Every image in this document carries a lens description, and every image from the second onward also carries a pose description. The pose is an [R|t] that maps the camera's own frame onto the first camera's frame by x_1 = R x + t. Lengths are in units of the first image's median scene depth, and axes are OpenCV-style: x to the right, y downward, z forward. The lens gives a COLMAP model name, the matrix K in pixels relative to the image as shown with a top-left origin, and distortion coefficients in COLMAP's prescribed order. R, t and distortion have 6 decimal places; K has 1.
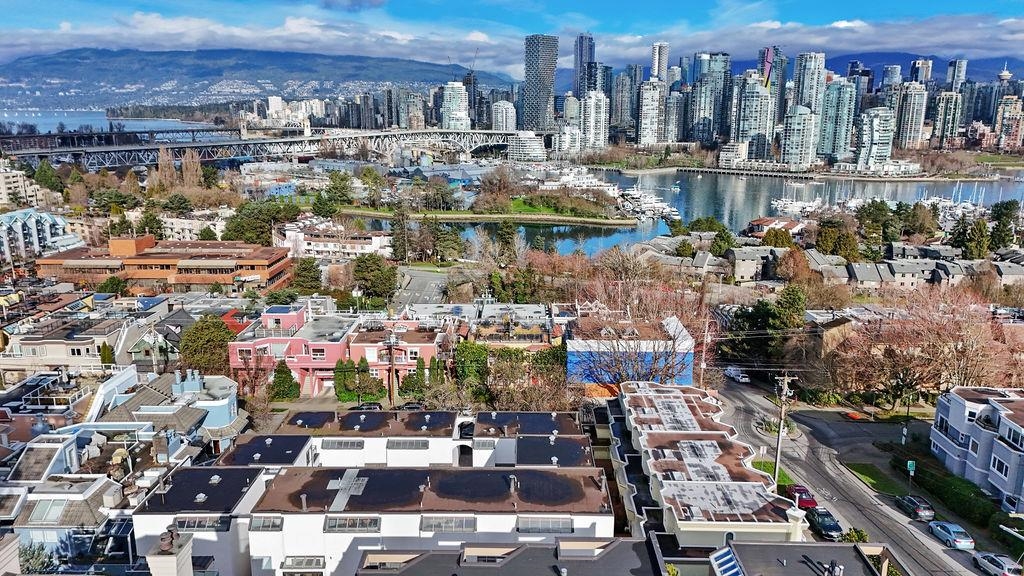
lens RADIAL K [[738.7, 0, 512.0], [0, 738.7, 288.0], [0, 0, 1]] dist [0.088861, -0.096128]
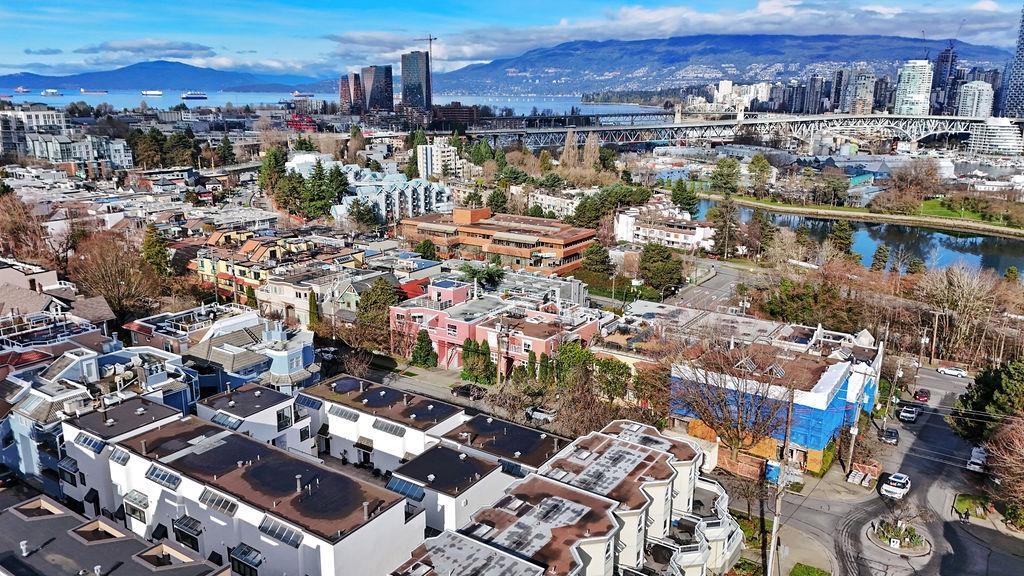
lens RADIAL K [[738.7, 0, 512.0], [0, 738.7, 288.0], [0, 0, 1]] dist [0.088861, -0.096128]
pose [[0.838263, 0.140194, -0.526936, 0.144546], [-0.129589, 0.989915, 0.057220, -0.016914], [0.529644, 0.020320, 0.847977, 0.062205]]
